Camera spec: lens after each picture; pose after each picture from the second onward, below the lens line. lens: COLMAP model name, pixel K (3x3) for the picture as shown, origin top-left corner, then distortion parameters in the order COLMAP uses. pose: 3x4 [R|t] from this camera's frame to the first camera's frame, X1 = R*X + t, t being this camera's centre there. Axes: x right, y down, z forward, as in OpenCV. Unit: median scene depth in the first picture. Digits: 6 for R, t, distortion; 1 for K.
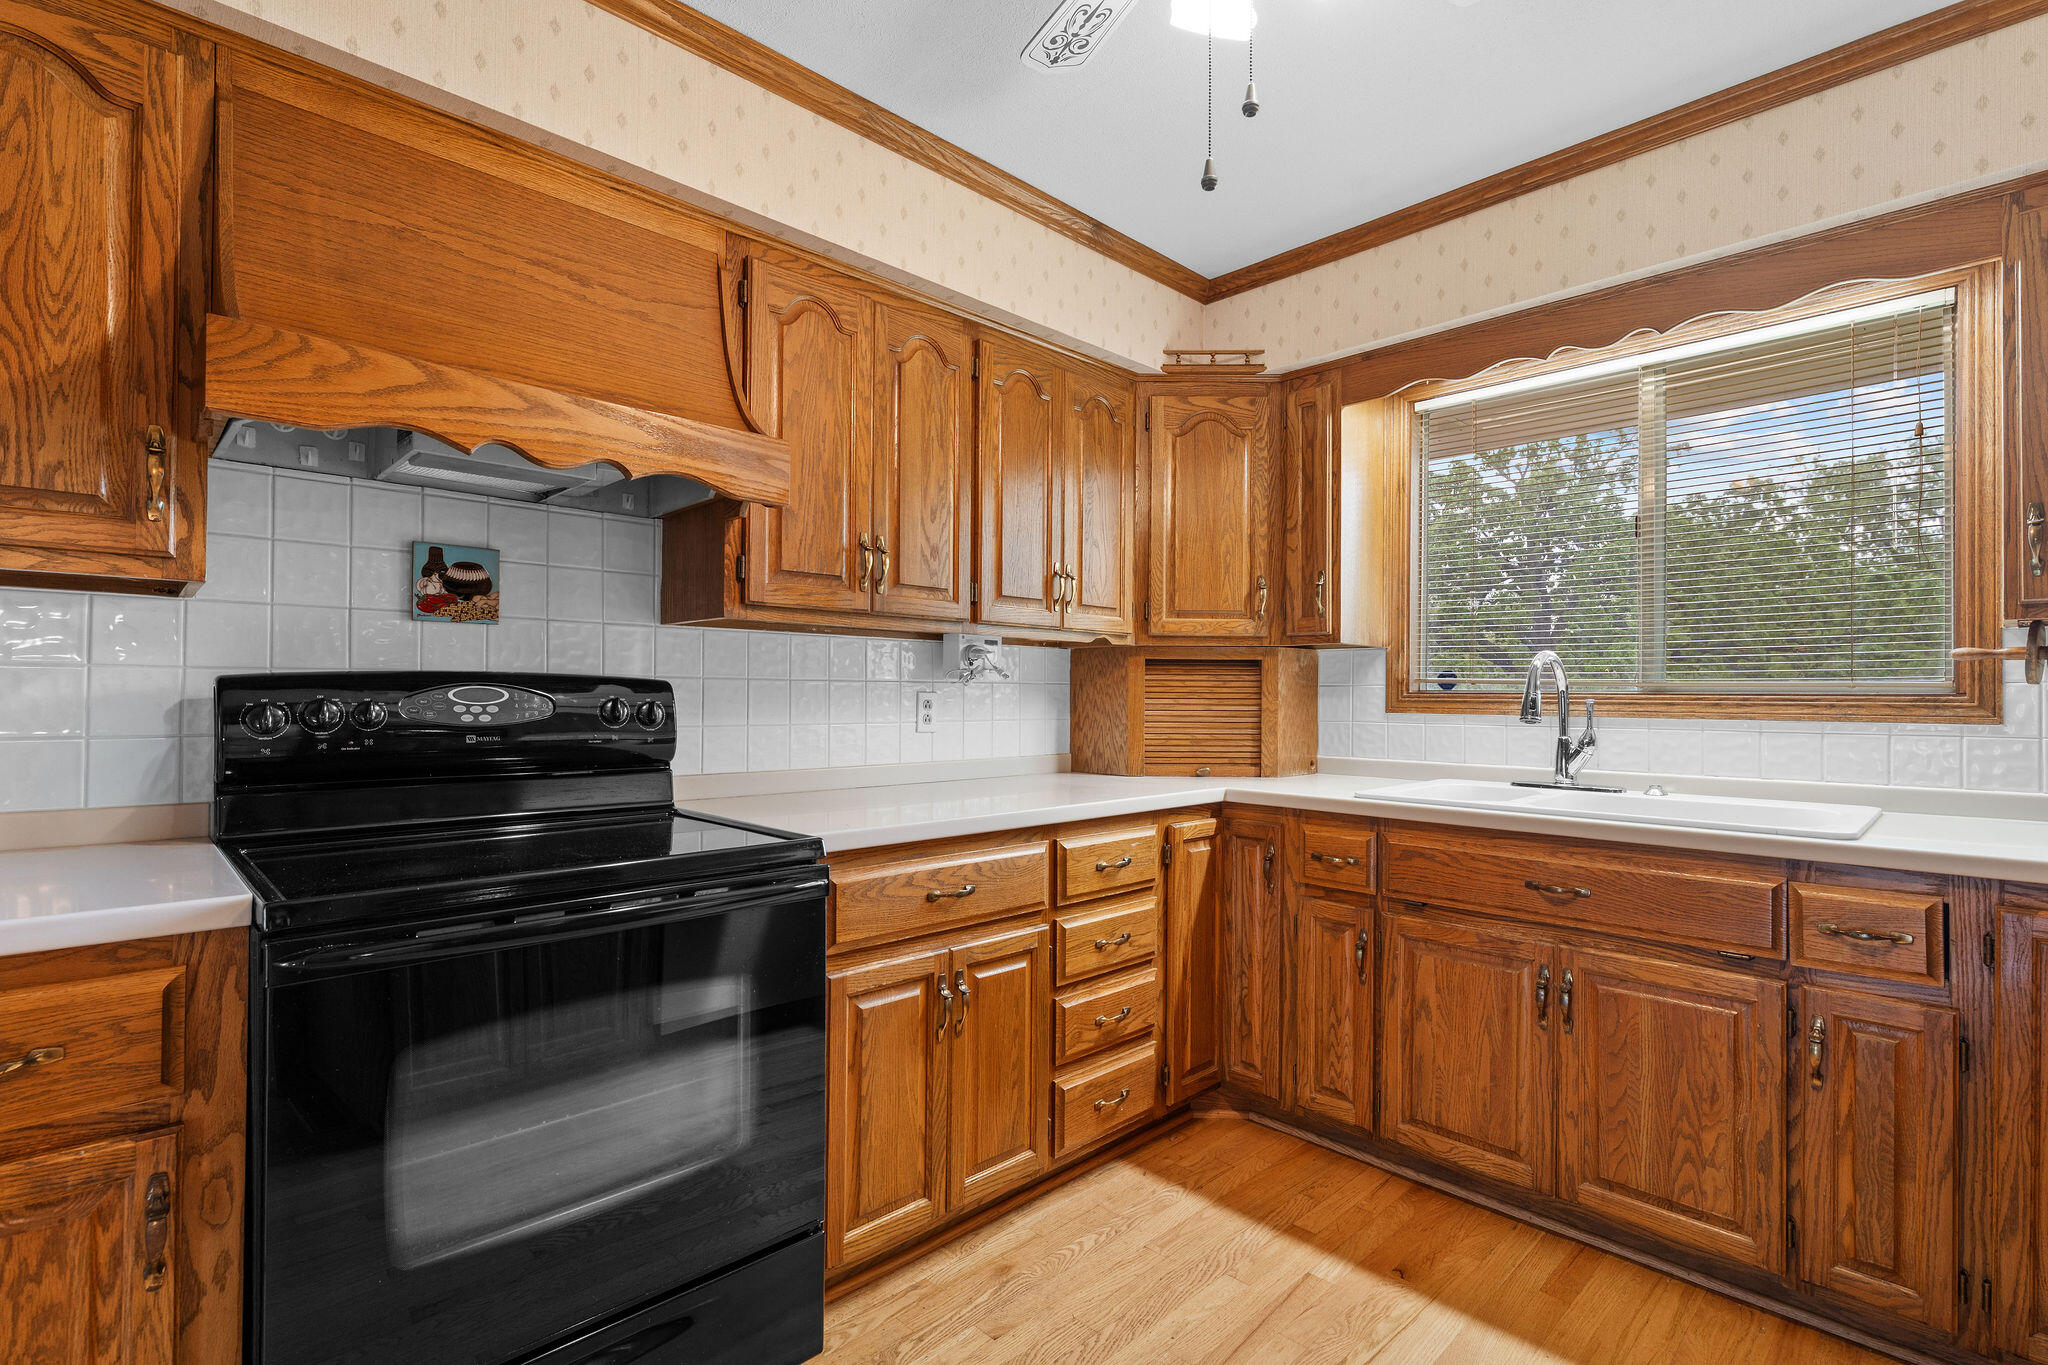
lens RADIAL K [[957.0, 0, 1014.4], [0, 957.0, 687.4], [0, 0, 1]] dist [0.000222, -0.001077]
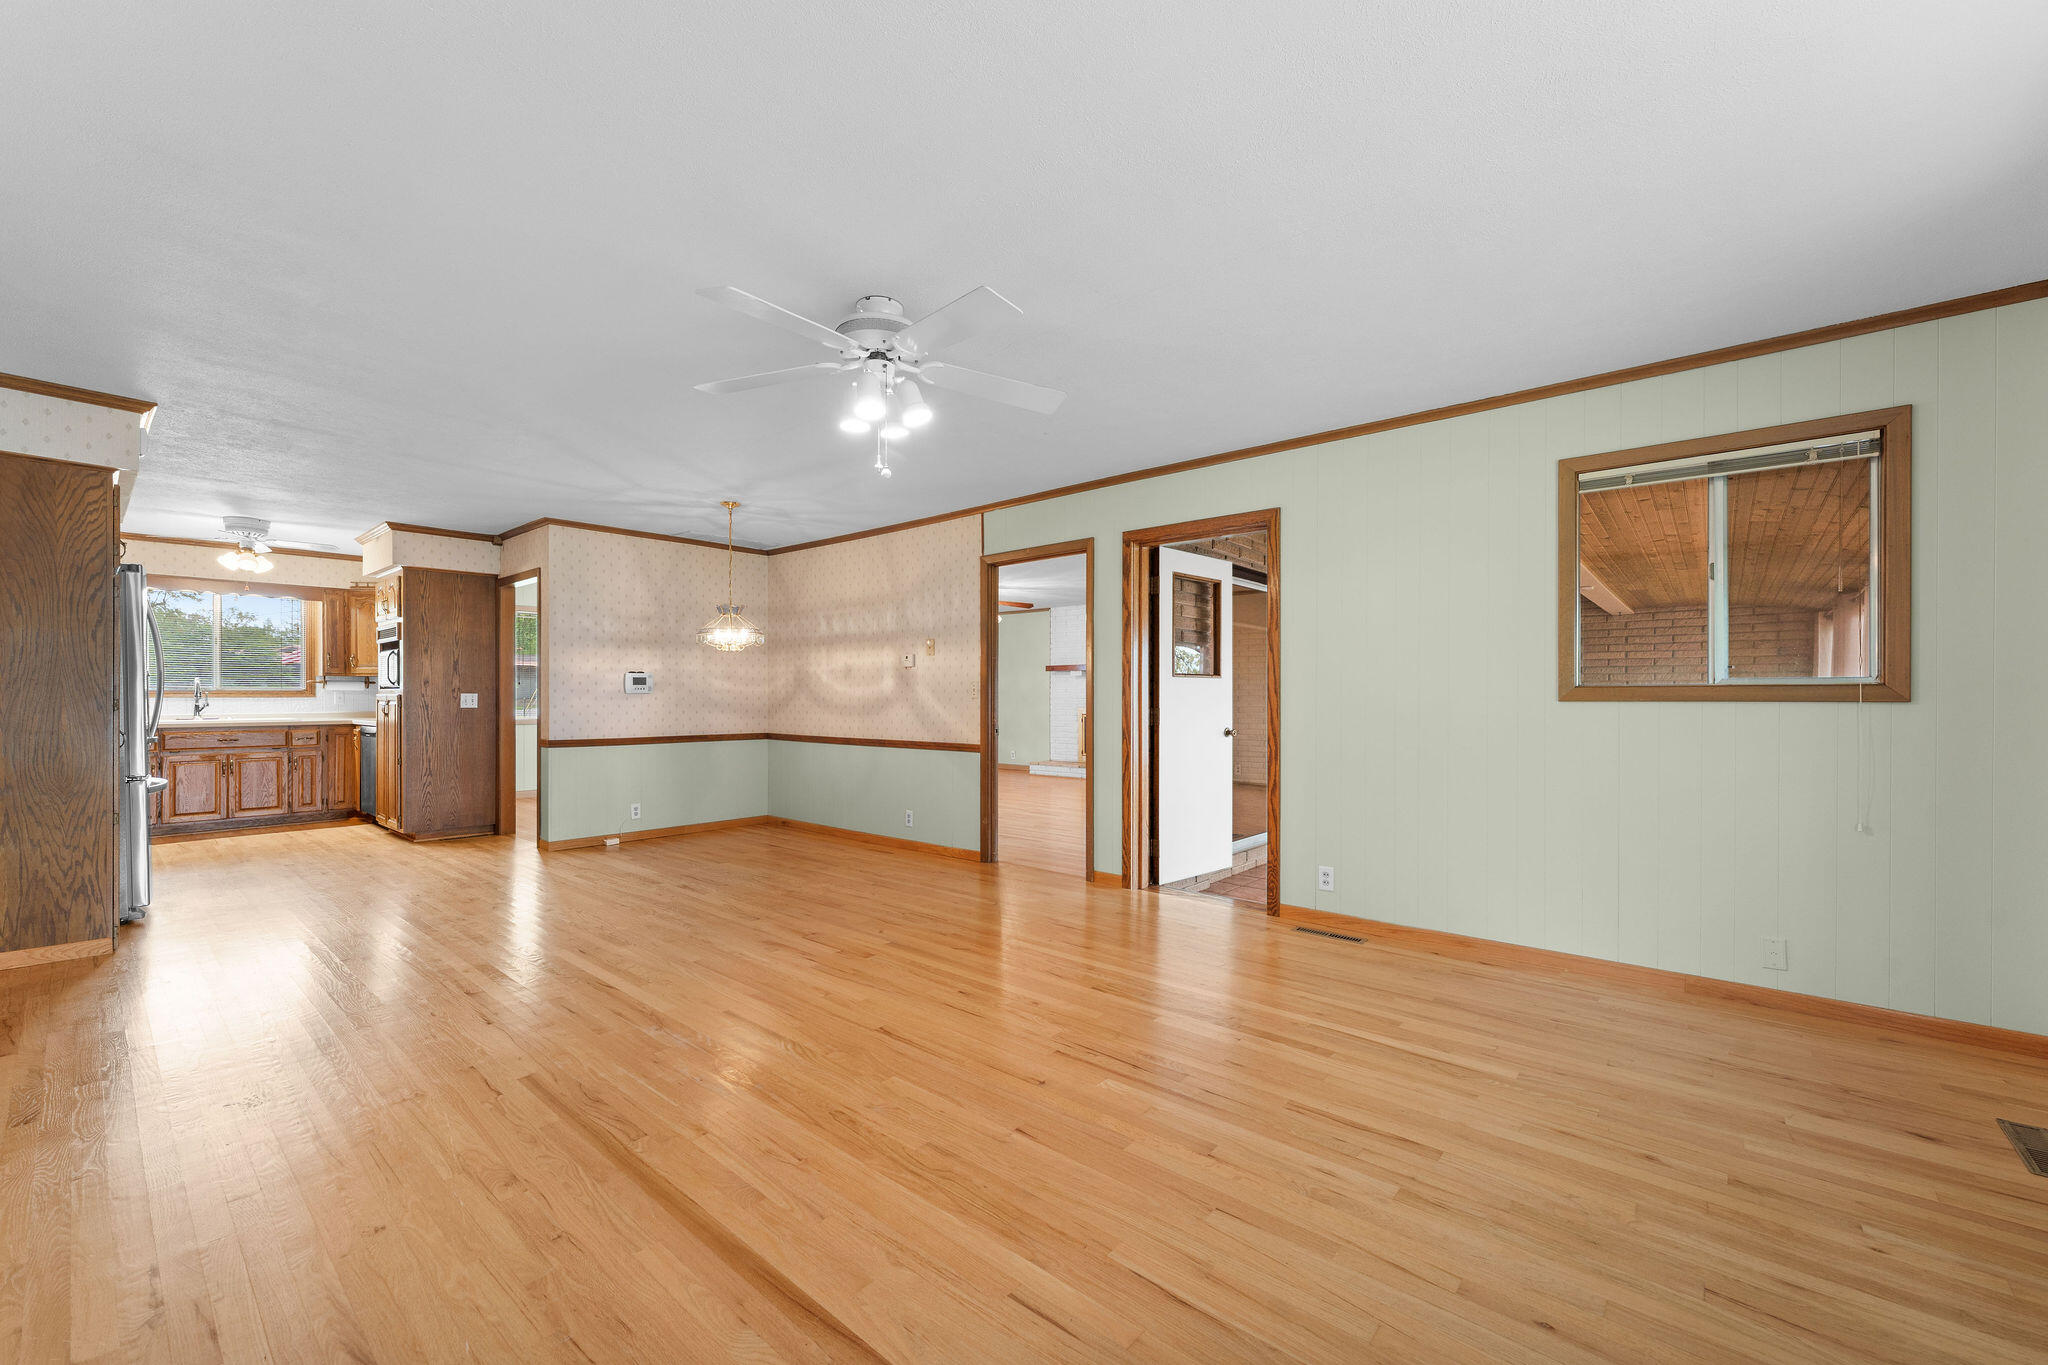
lens RADIAL K [[816.9, 0, 1022.3], [0, 816.9, 696.5], [0, 0, 1]] dist [0.000554, -0.000904]
pose [[-0.097029, -0.008569, 0.995245, -2.673708], [-0.007051, 0.999944, 0.007922, -0.016408], [-0.995257, -0.006249, -0.097084, -1.663254]]
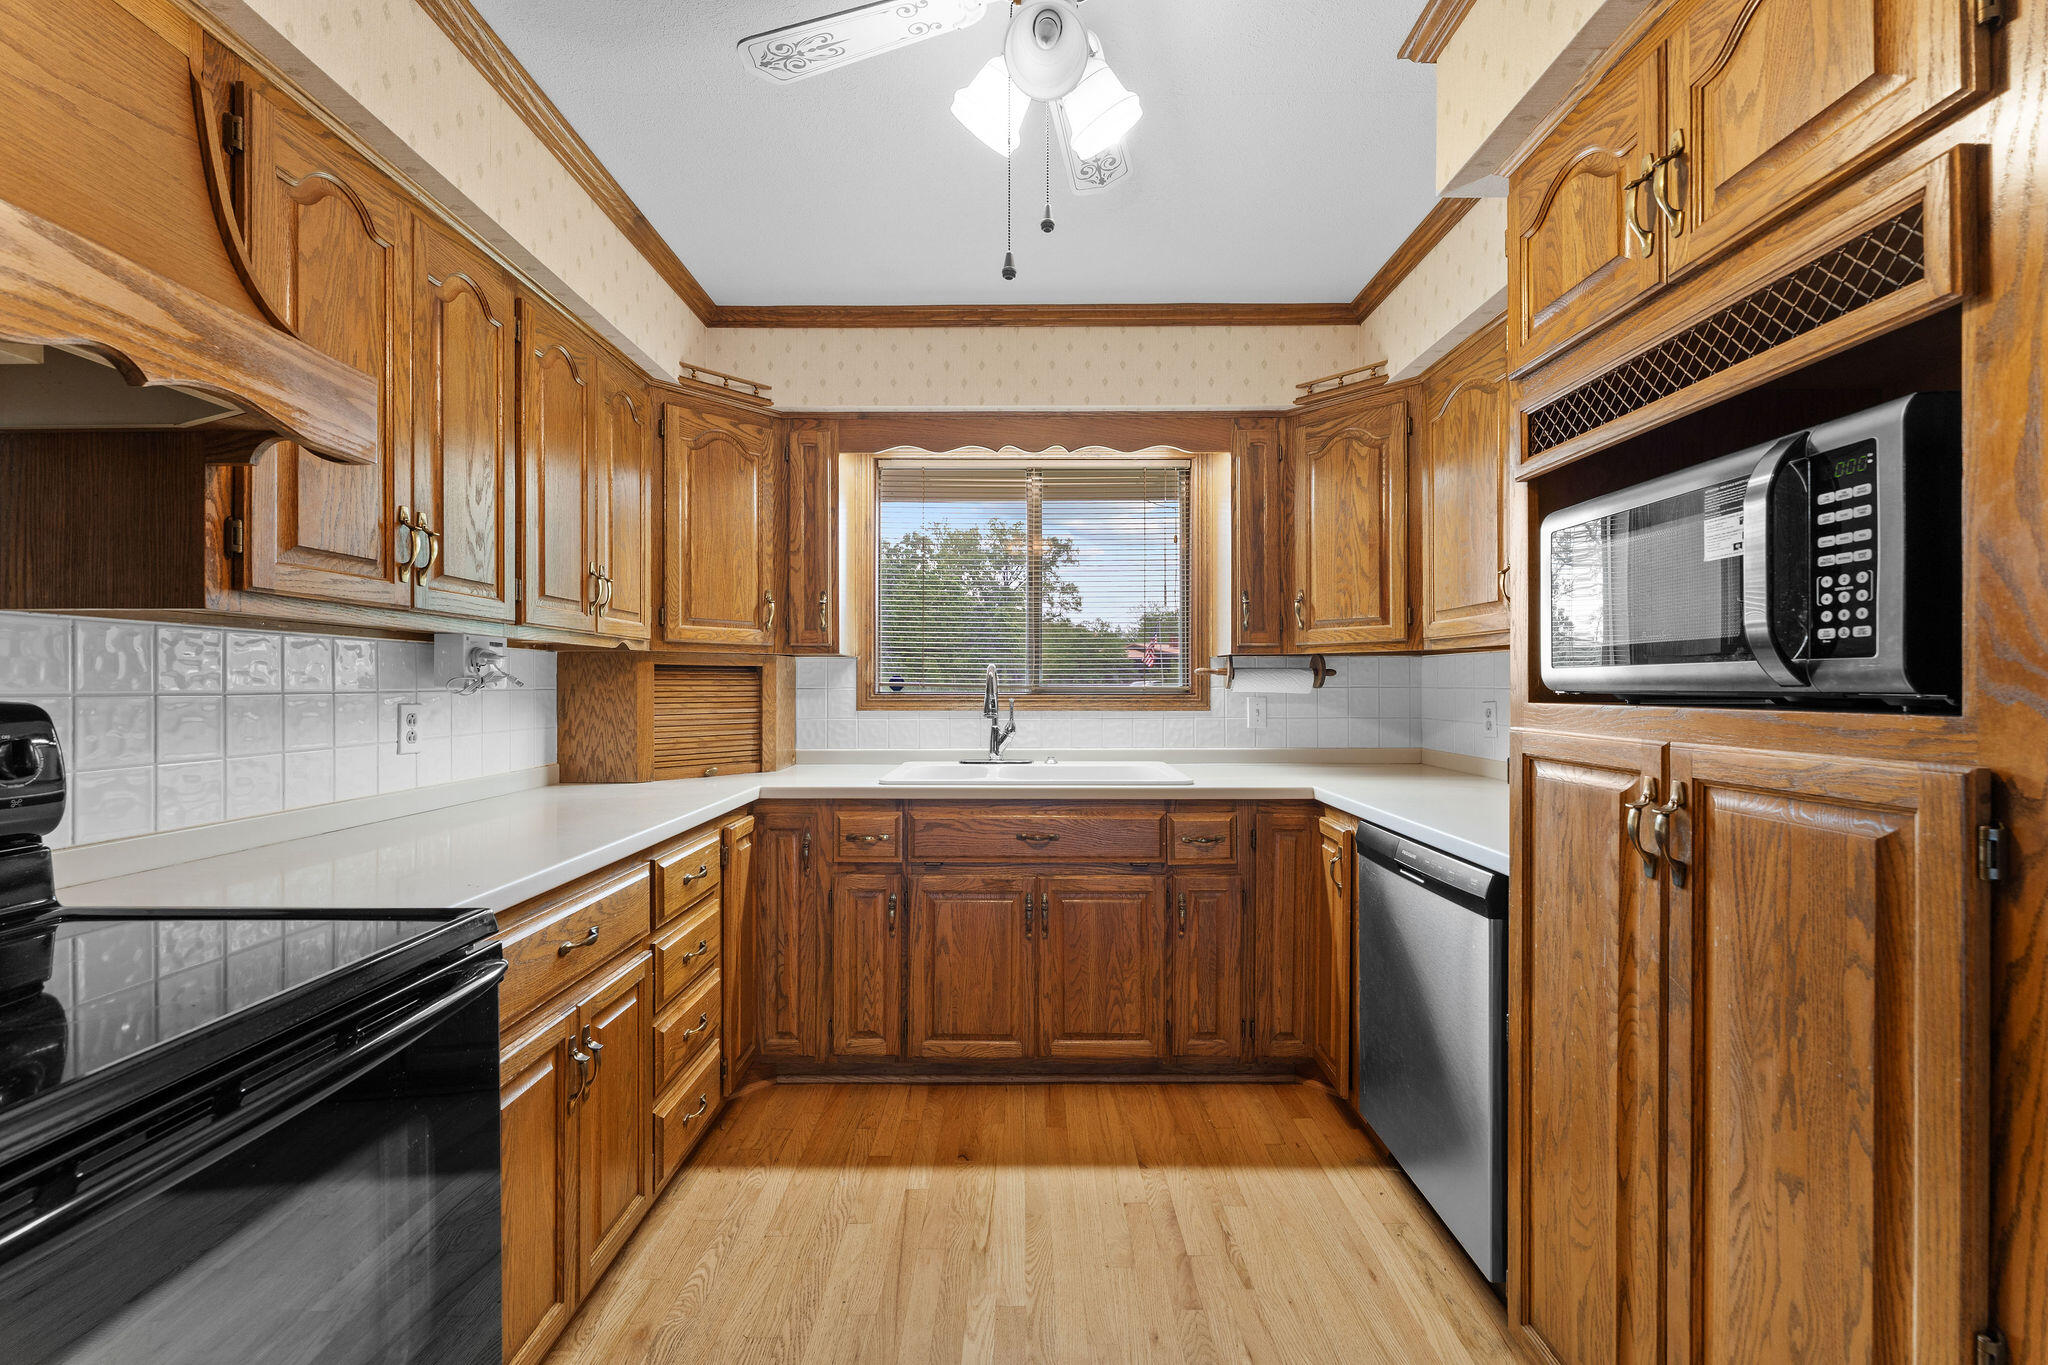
lens RADIAL K [[816.9, 0, 1022.9], [0, 816.9, 683.1], [0, 0, 1]] dist [0.000554, -0.000904]
pose [[0.696569, -0.006015, 0.717465, -0.262928], [-0.000247, 0.999963, 0.008623, -0.022078], [-0.717490, -0.006184, 0.696541, 0.159354]]
